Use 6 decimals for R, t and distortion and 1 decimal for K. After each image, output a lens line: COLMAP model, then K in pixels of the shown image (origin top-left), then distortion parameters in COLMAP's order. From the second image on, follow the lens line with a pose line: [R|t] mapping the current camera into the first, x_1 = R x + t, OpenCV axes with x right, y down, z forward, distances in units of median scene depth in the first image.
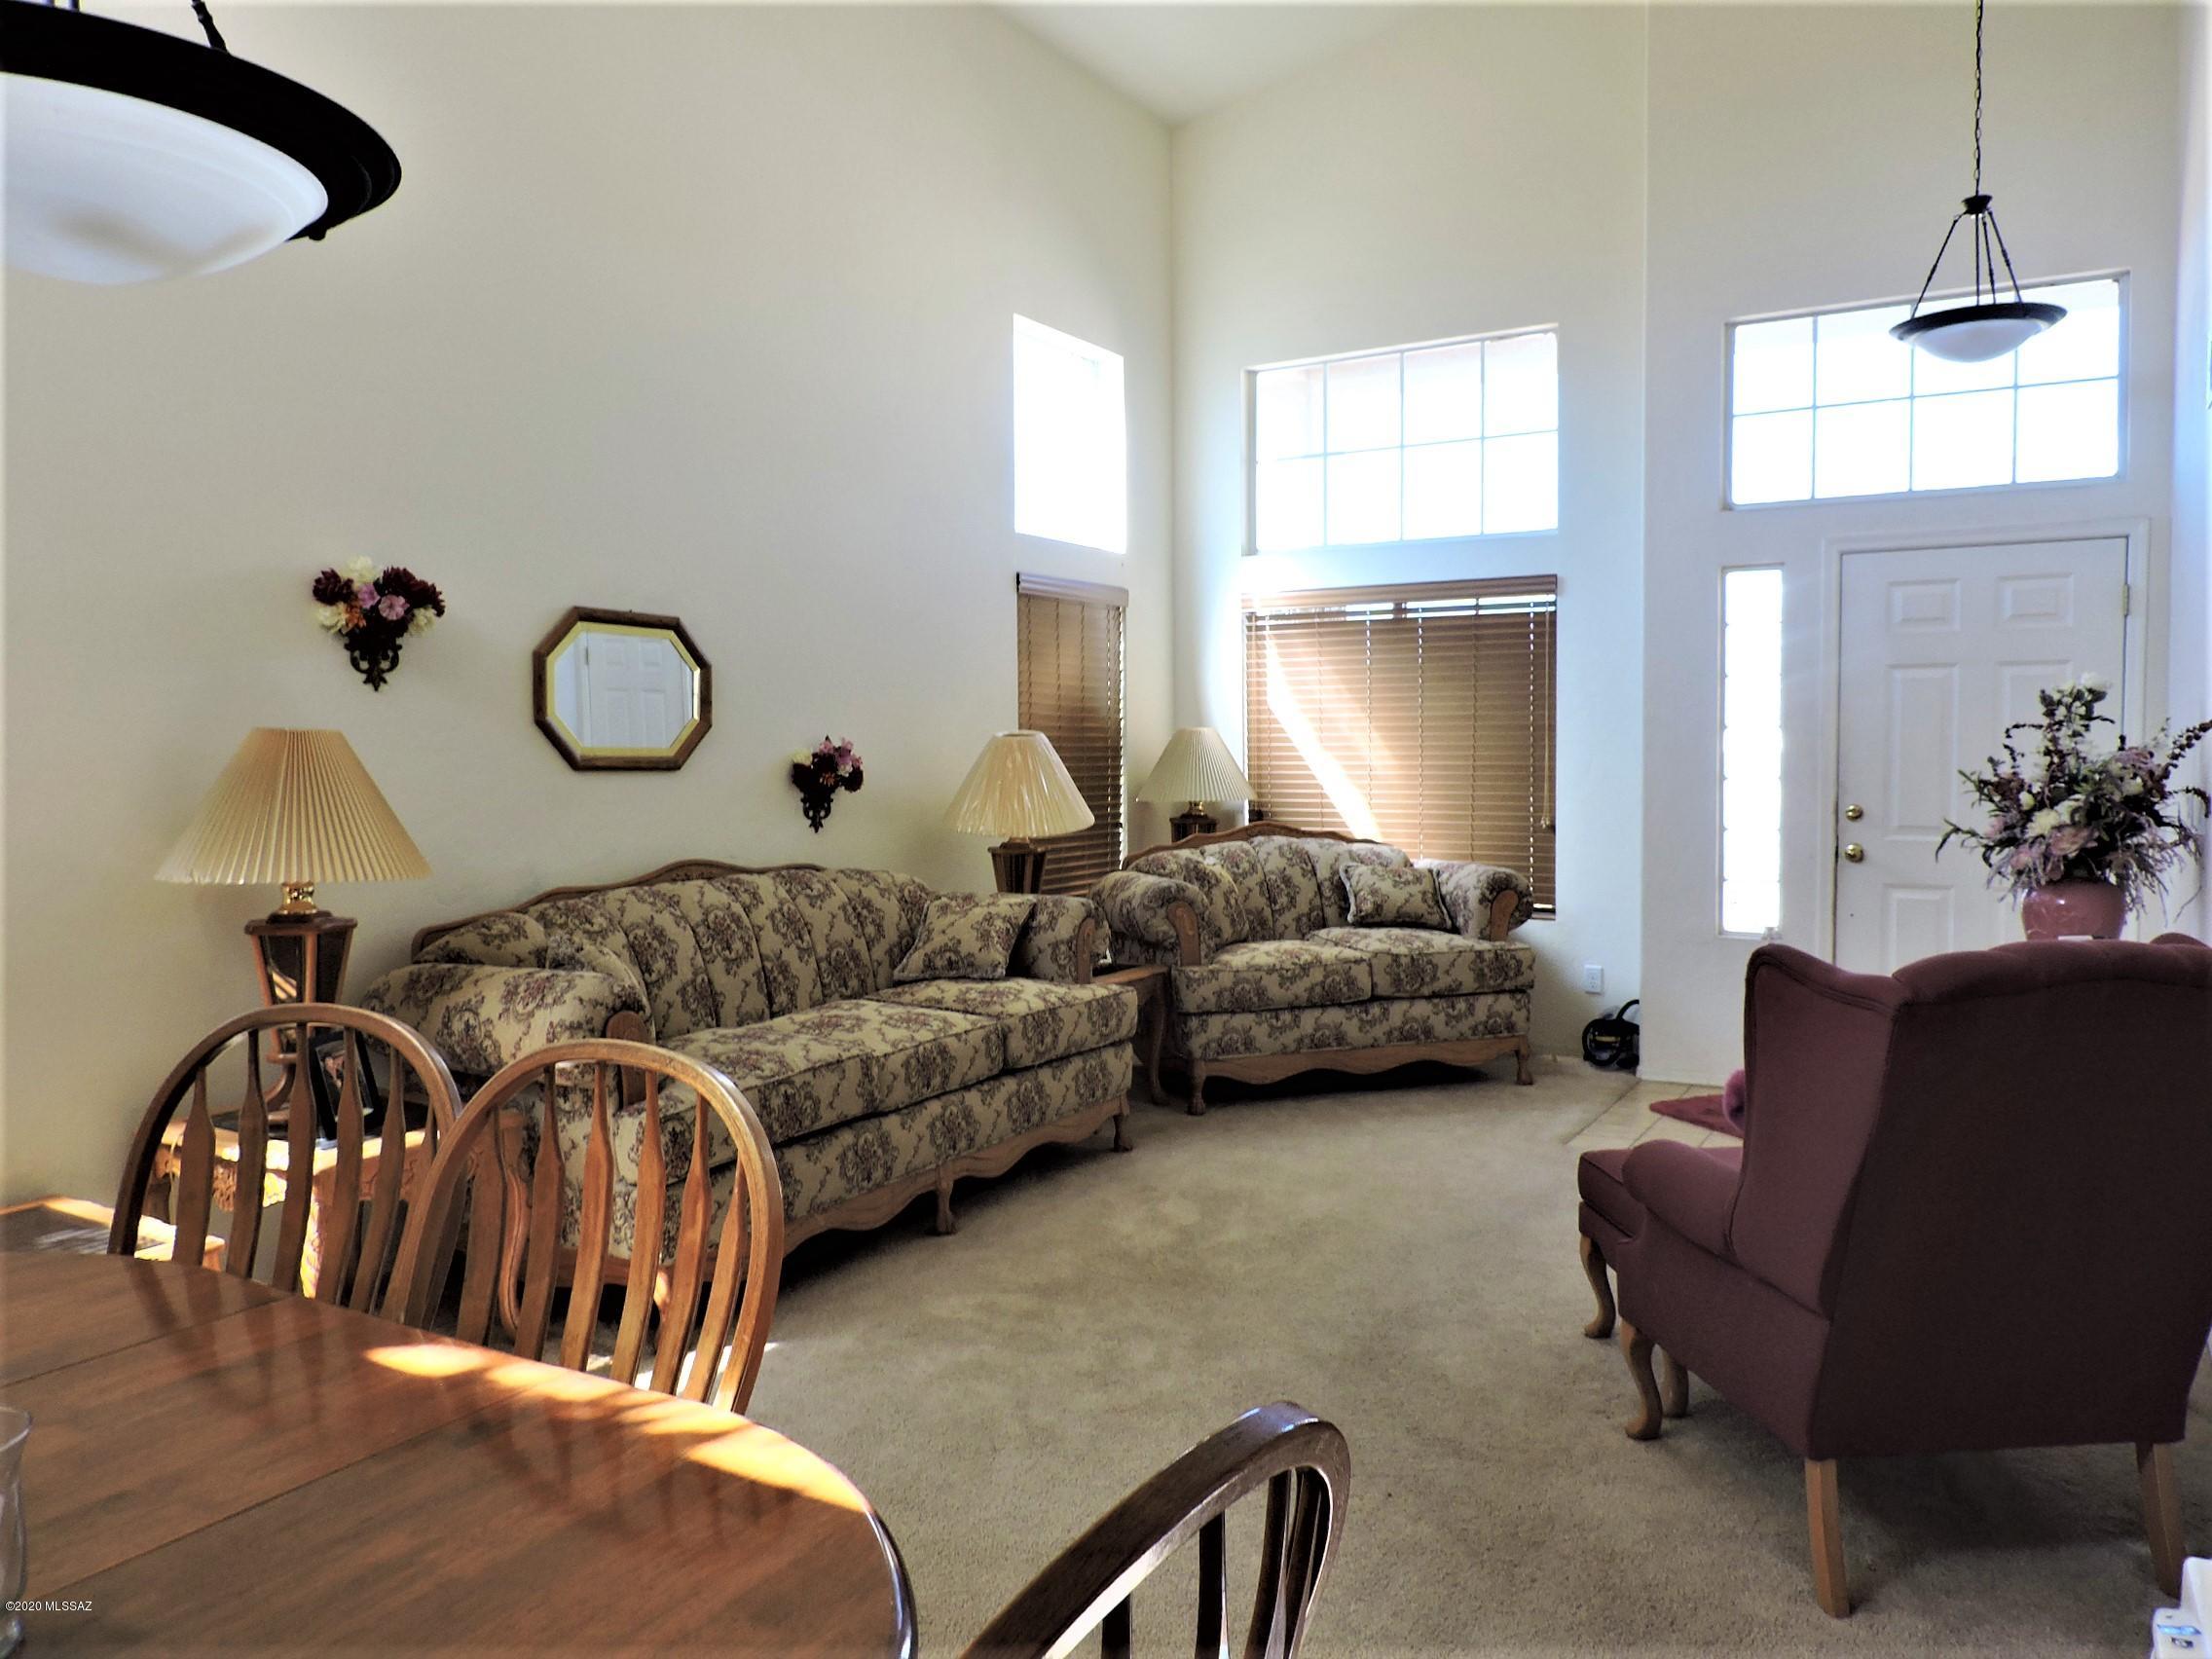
lens RADIAL K [[1554.5, 0, 1106.0], [0, 1554.5, 829.5], [0, 0, 1]] dist [-0.020471, -0.000531]
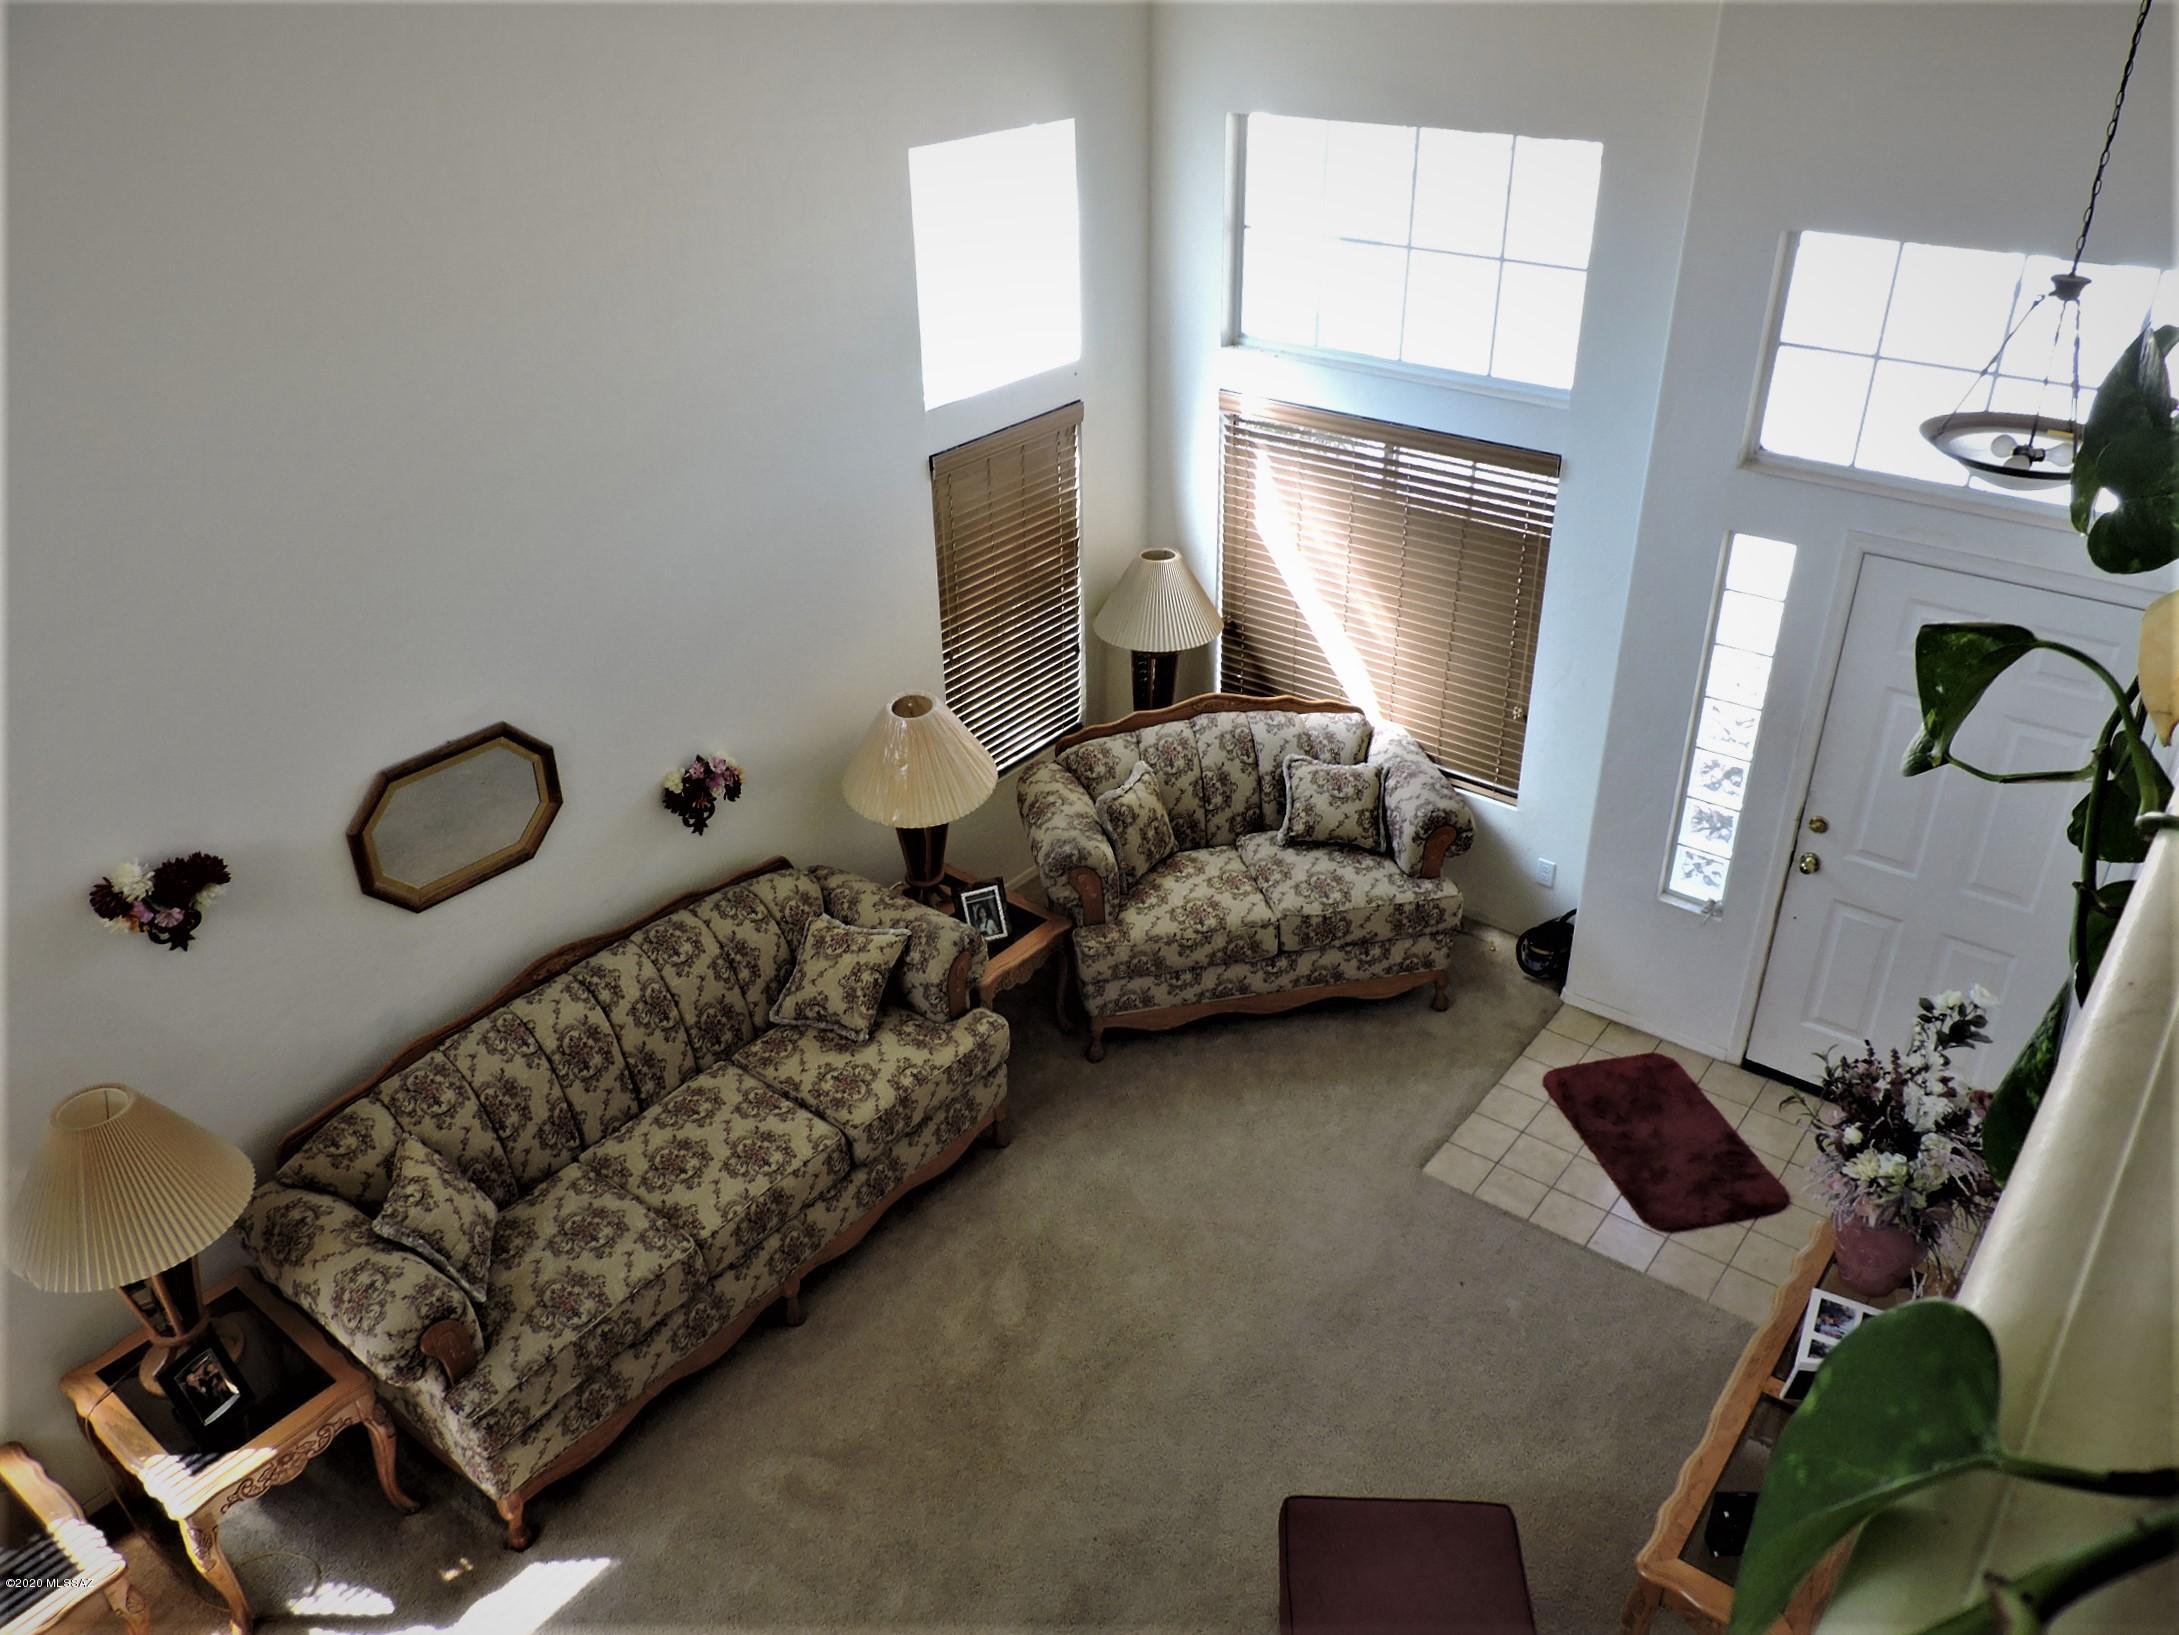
lens RADIAL K [[1588.3, 0, 1089.5], [0, 1588.3, 817.5], [0, 0, 1]] dist [-0.025977, 0.005757]
pose [[0.992588, 0.054125, -0.108812, 0.159608], [0.001274, 0.890668, 0.454653, -0.439009], [0.121524, -0.451422, 0.883997, 0.128070]]
